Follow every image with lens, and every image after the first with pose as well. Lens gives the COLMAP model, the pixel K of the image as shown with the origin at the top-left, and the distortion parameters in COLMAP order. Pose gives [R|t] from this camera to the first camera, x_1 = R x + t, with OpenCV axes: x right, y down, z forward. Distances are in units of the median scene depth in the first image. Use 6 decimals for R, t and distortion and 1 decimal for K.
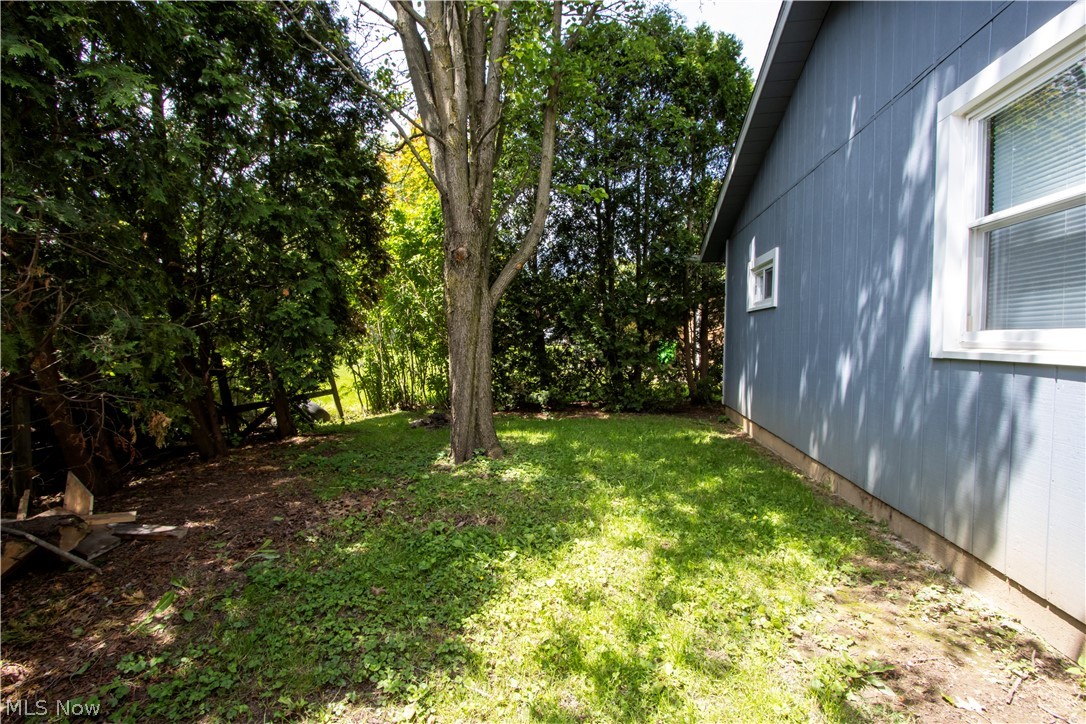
lens RADIAL K [[504.9, 0, 543.3], [0, 504.9, 345.7], [0, 0, 1]] dist [-0.000717, -0.000081]
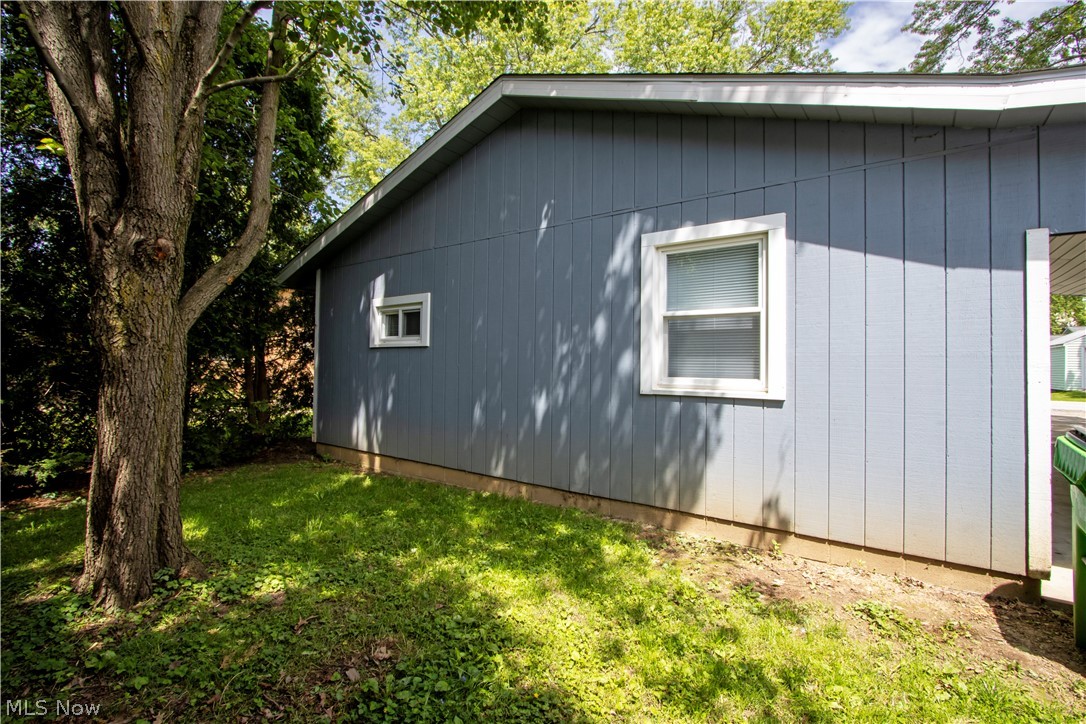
lens RADIAL K [[497.3, 0, 544.7], [0, 497.3, 356.3], [0, 0, 1]] dist [-0.016983, 0.000006]
pose [[0.472748, 0.012419, 0.881110, -0.793802], [0.009027, 0.999780, -0.018934, -0.072542], [-0.881151, 0.016905, 0.472532, 0.574768]]
